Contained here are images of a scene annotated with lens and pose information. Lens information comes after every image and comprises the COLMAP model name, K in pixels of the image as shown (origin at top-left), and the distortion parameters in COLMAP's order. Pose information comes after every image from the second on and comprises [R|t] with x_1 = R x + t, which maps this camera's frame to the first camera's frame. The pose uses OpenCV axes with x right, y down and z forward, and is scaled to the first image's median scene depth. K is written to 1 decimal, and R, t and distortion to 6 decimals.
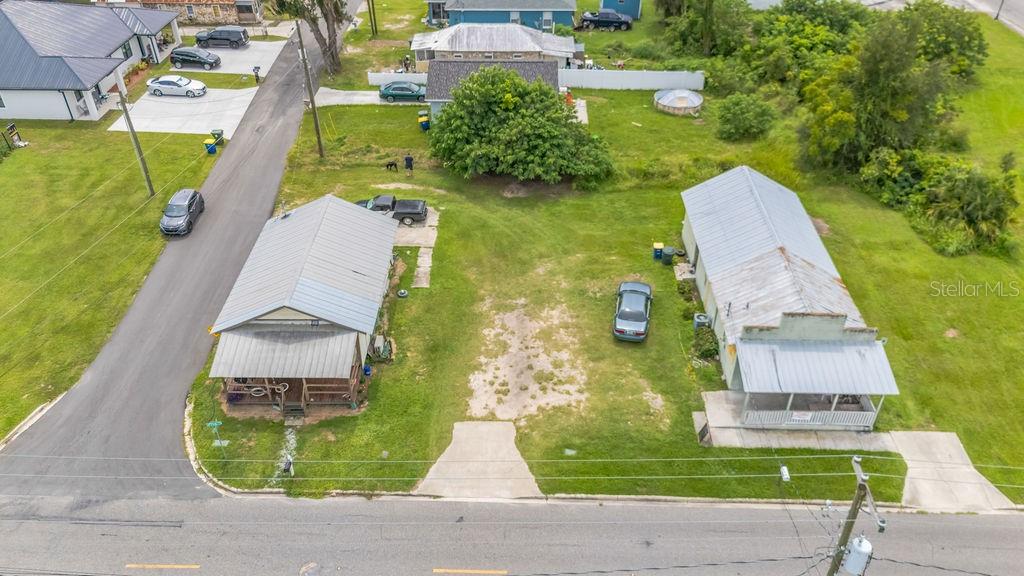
lens RADIAL K [[757.8, 0, 511.8], [0, 757.8, 272.3], [0, 0, 1]] dist [0.088082, -0.096212]
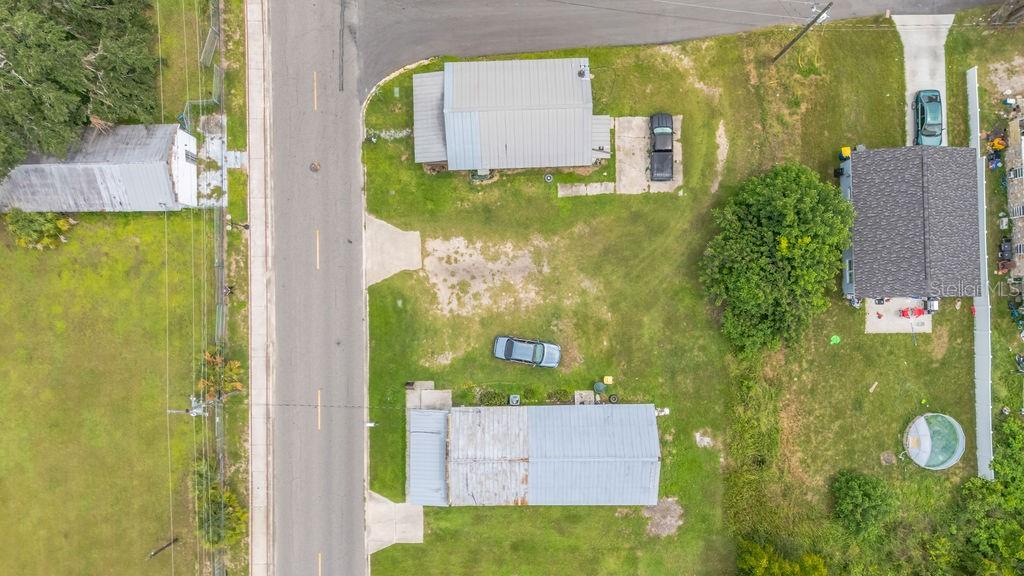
lens RADIAL K [[757.8, 0, 522.6], [0, 757.8, 293.8], [0, 0, 1]] dist [0.088082, -0.096212]
pose [[0.040033, 0.998789, -0.028584, 0.088694], [-0.580297, 0.046528, 0.813075, -0.980637], [0.813420, -0.015963, 0.581457, 0.200423]]
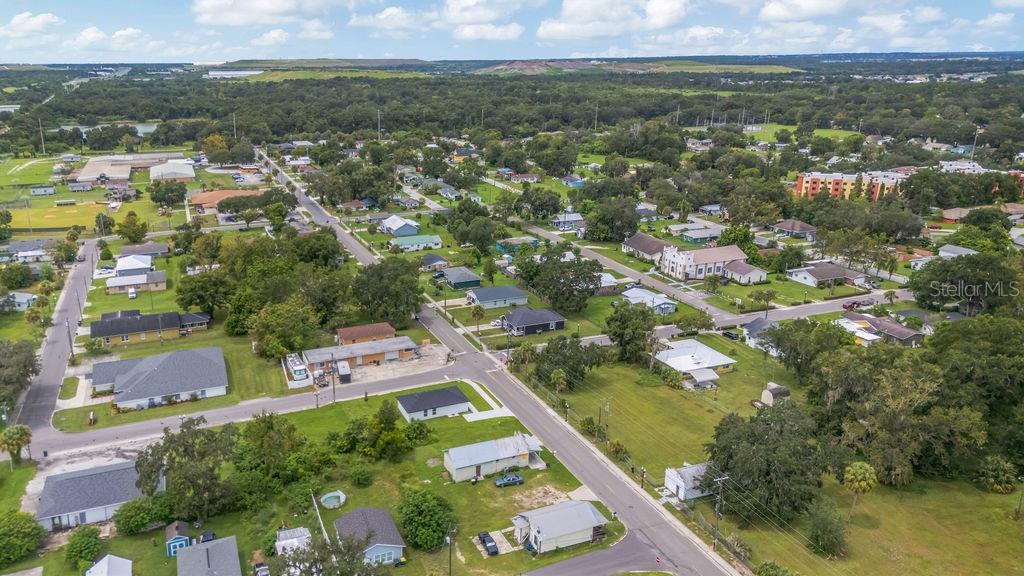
lens RADIAL K [[757.8, 0, 470.0], [0, 757.8, 294.7], [0, 0, 1]] dist [0.088082, -0.096212]
pose [[-0.382862, -0.264757, 0.885054, -2.253944], [0.557084, 0.698086, 0.449814, -1.902385], [-0.736935, 0.665266, -0.119779, 0.925210]]
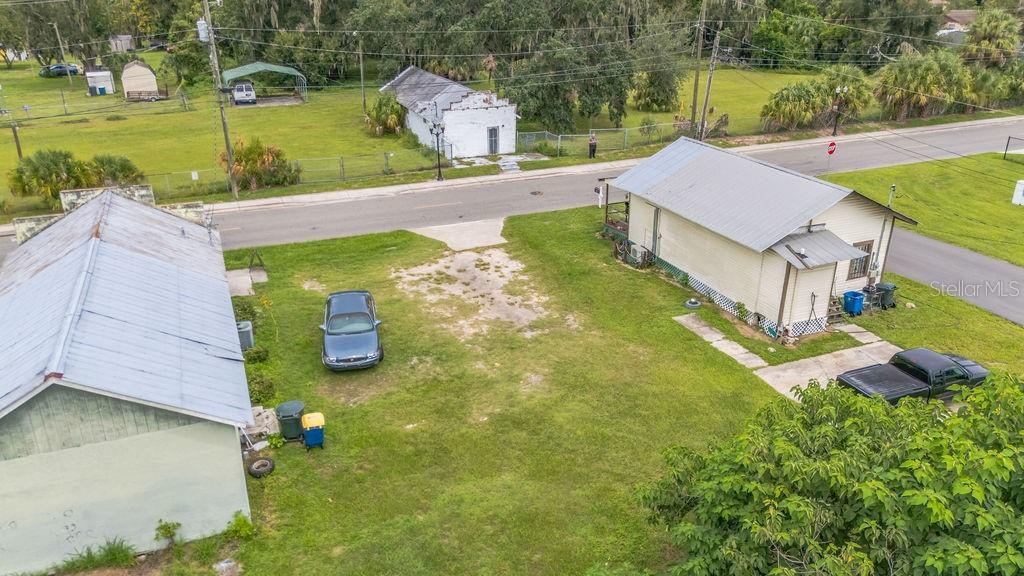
lens RADIAL K [[757.8, 0, 509.7], [0, 757.8, 281.9], [0, 0, 1]] dist [0.088082, -0.096212]
pose [[-0.917346, 0.154758, -0.366779, 0.249250], [-0.230522, 0.544647, 0.806362, -0.486095], [0.324556, 0.824263, -0.463954, 1.227979]]
